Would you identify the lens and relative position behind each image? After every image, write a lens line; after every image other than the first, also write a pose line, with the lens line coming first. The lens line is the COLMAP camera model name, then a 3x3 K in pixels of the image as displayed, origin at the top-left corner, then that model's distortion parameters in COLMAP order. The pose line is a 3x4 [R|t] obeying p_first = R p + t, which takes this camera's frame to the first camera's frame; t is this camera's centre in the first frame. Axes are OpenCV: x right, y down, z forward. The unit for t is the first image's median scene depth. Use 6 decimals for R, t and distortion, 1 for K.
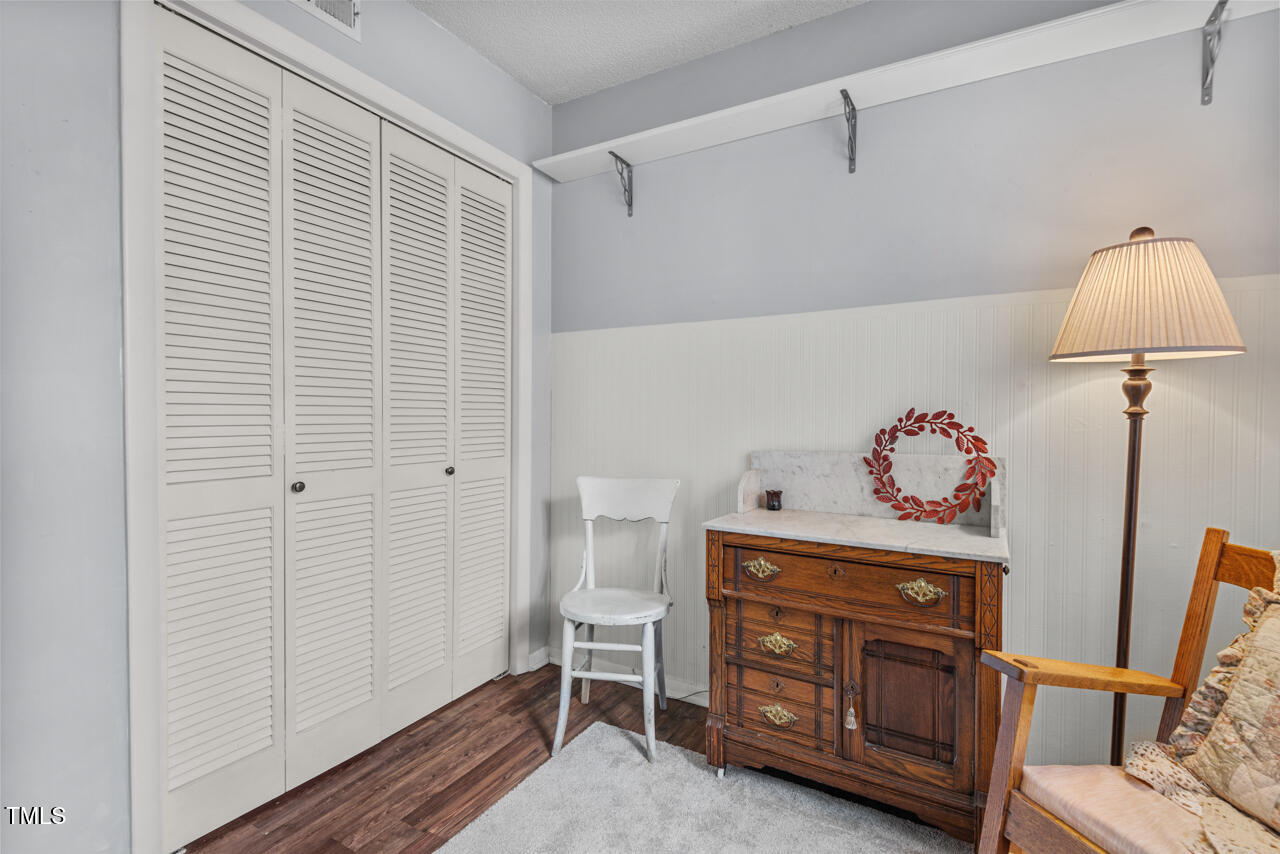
lens RADIAL K [[577.6, 0, 643.6], [0, 577.6, 421.8], [0, 0, 1]] dist [0.033015, -0.019791]
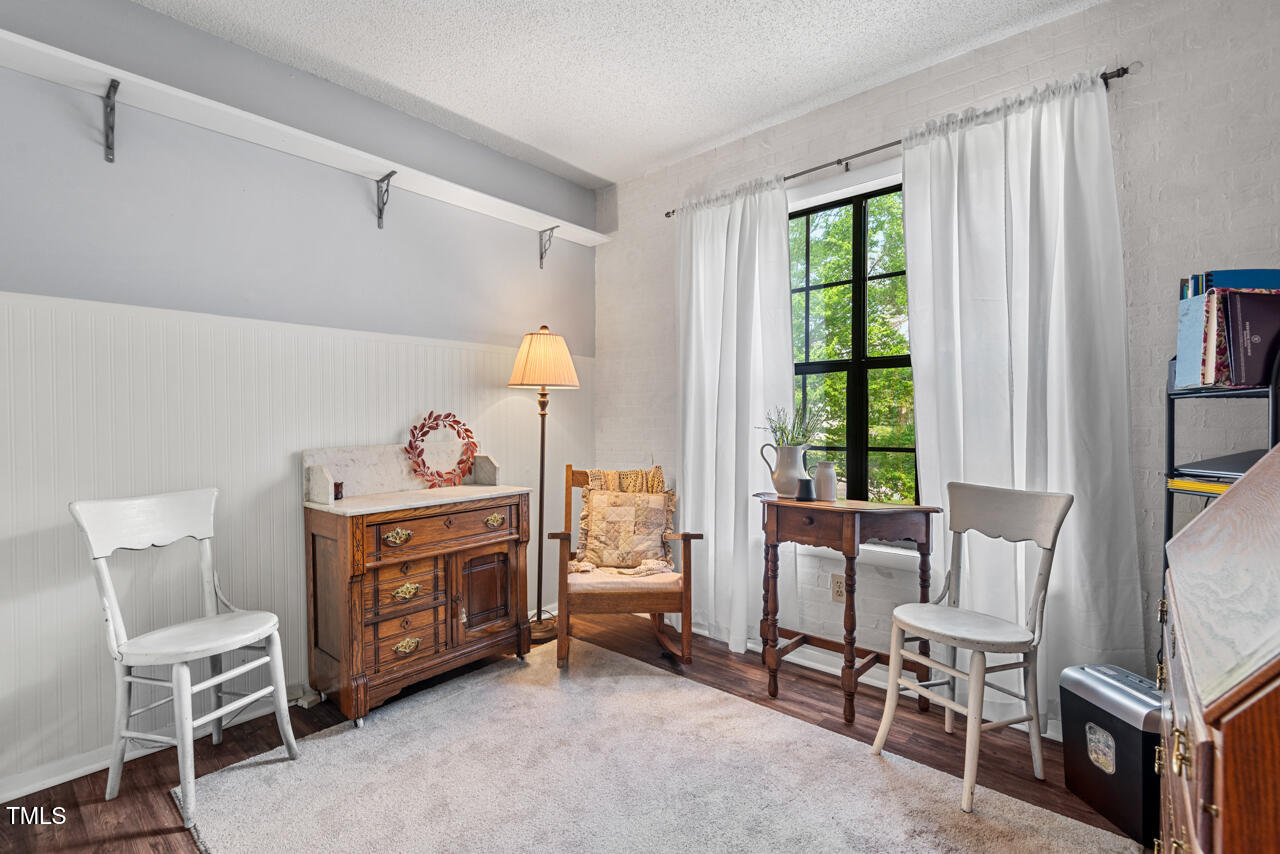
lens RADIAL K [[577.6, 0, 643.6], [0, 577.6, 421.8], [0, 0, 1]] dist [0.033015, -0.019791]
pose [[0.185201, -0.010127, 0.982648, -0.920684], [0.020278, 0.999773, 0.006481, 0.004990], [-0.982491, 0.018726, 0.185365, 0.222496]]
